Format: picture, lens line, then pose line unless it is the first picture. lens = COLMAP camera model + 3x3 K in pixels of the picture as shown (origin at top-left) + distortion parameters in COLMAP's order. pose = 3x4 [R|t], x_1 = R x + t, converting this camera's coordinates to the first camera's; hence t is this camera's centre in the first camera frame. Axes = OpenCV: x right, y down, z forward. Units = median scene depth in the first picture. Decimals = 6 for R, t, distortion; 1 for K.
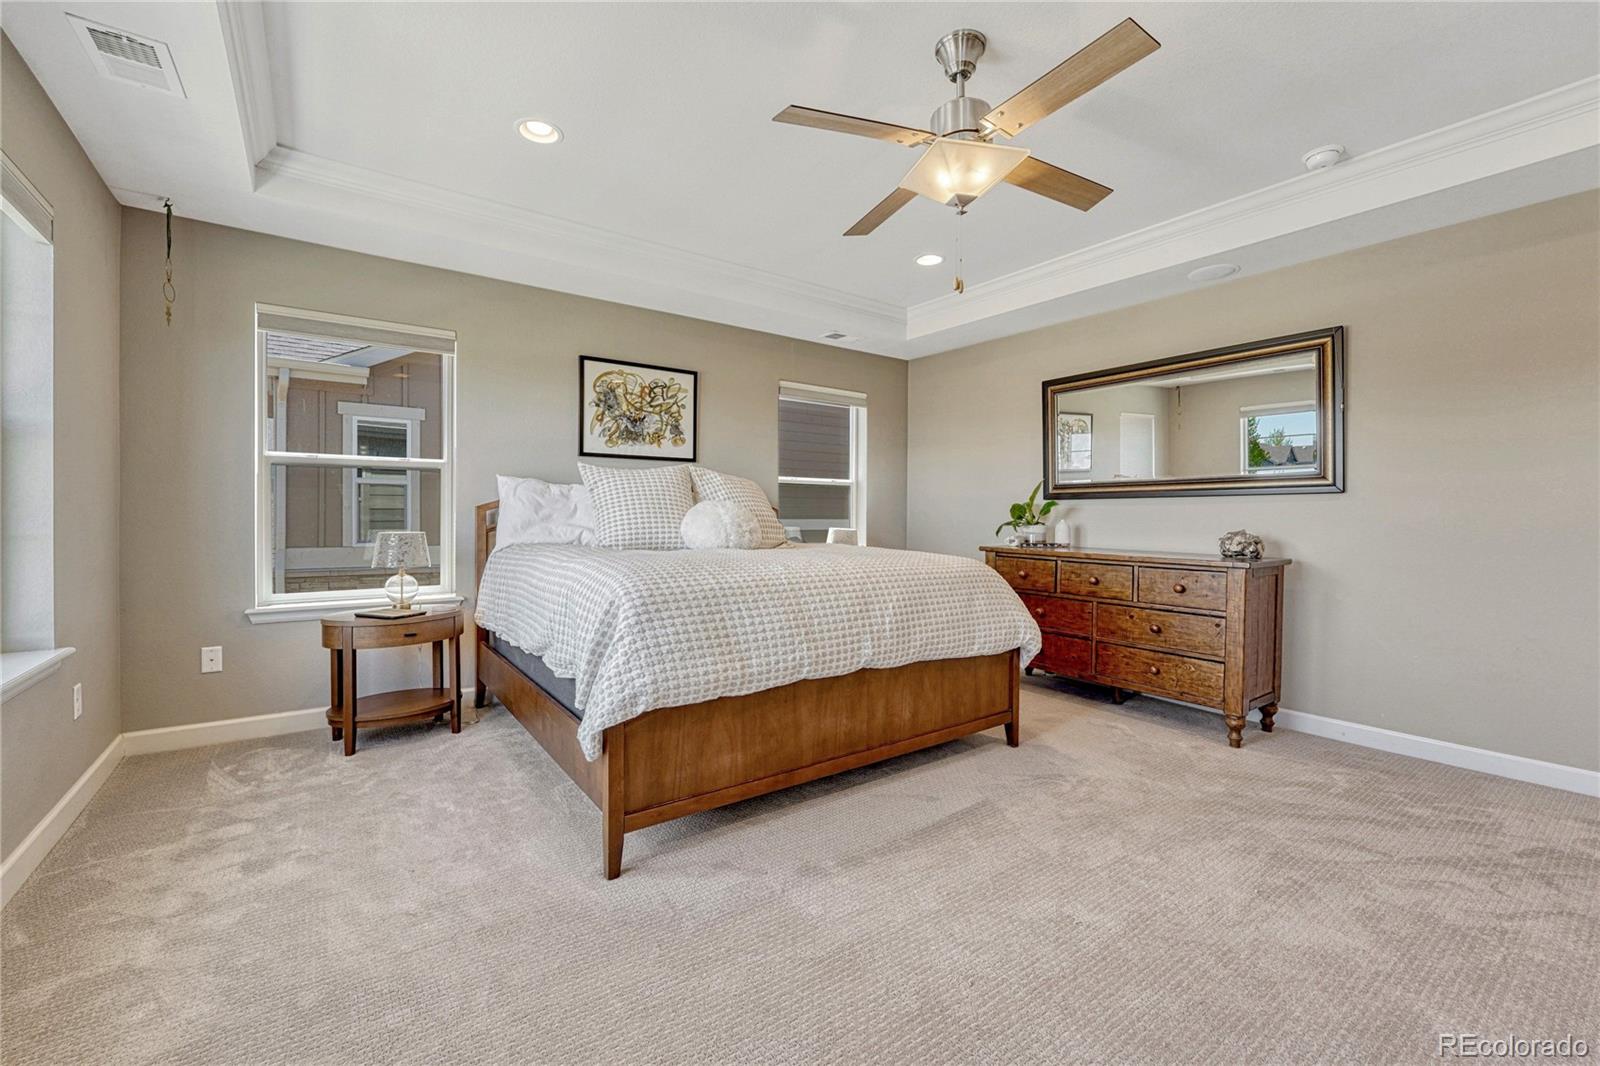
lens RADIAL K [[652.7, 0, 799.2], [0, 652.7, 516.5], [0, 0, 1]] dist [-0.008858, -0.000217]
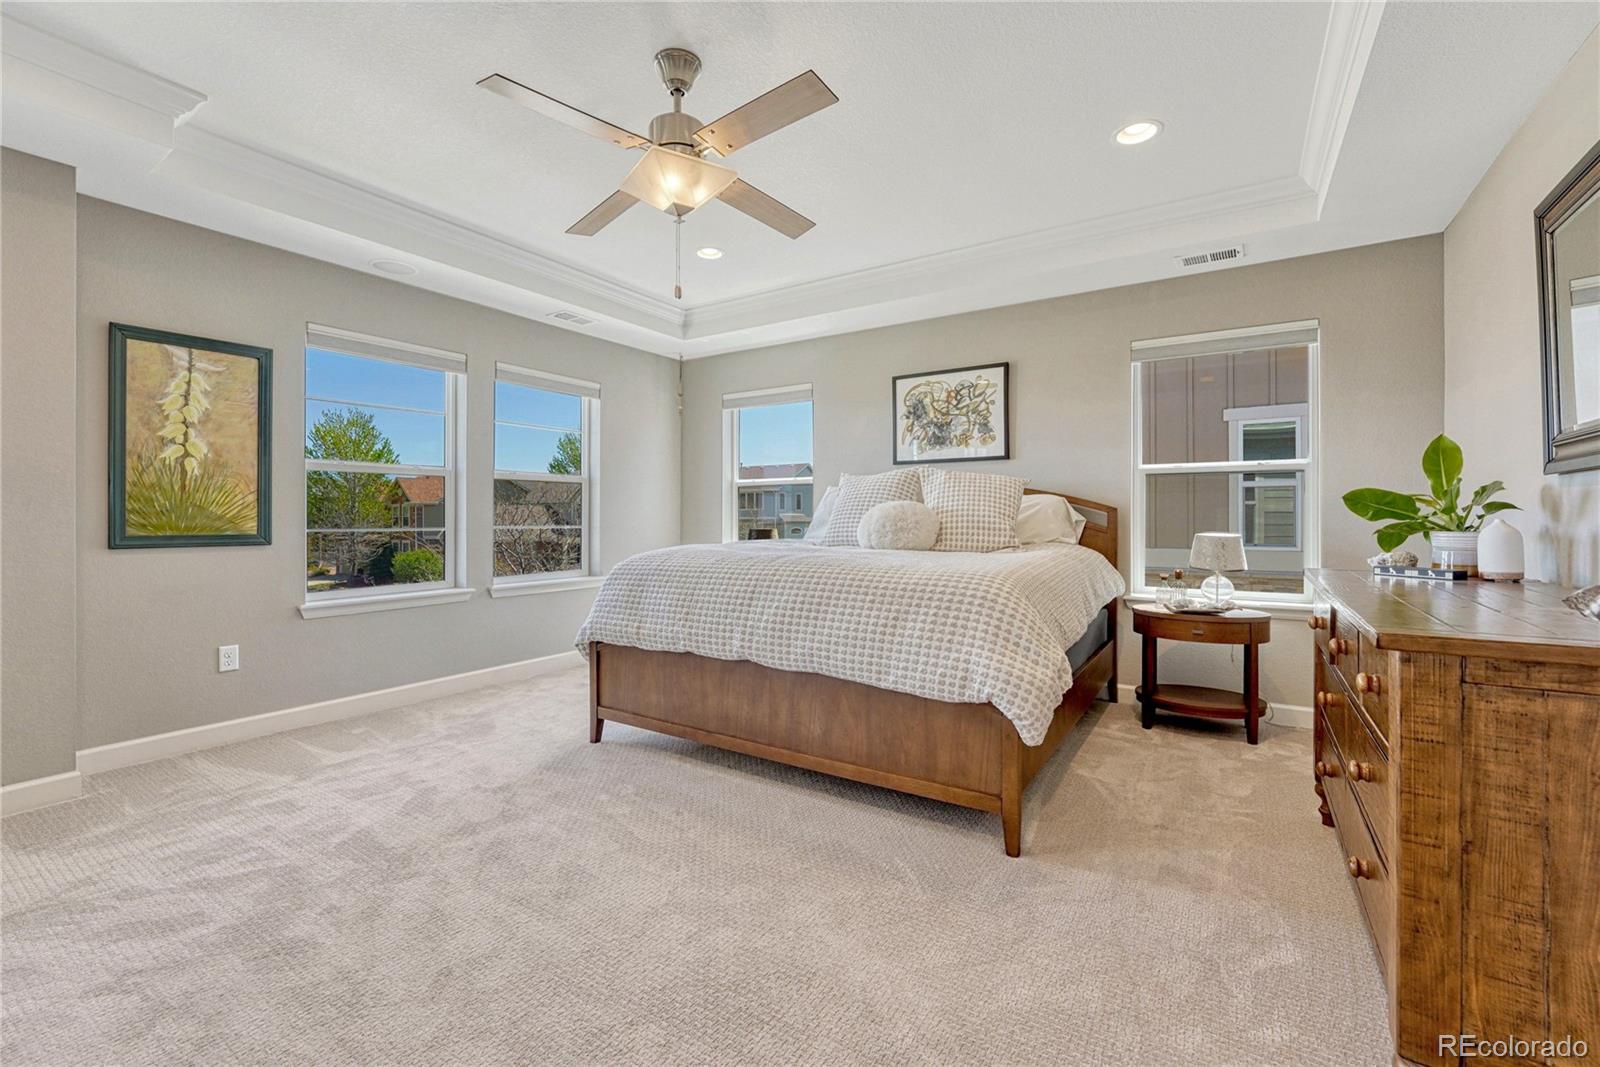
lens RADIAL K [[652.7, 0, 846.5], [0, 652.7, 528.5], [0, 0, 1]] dist [-0.008858, -0.000217]
pose [[0.401206, 0.011288, -0.915918, 0.649766], [0.000247, 0.999923, 0.012431, 0.006486], [0.915988, -0.005214, 0.401172, 0.429179]]
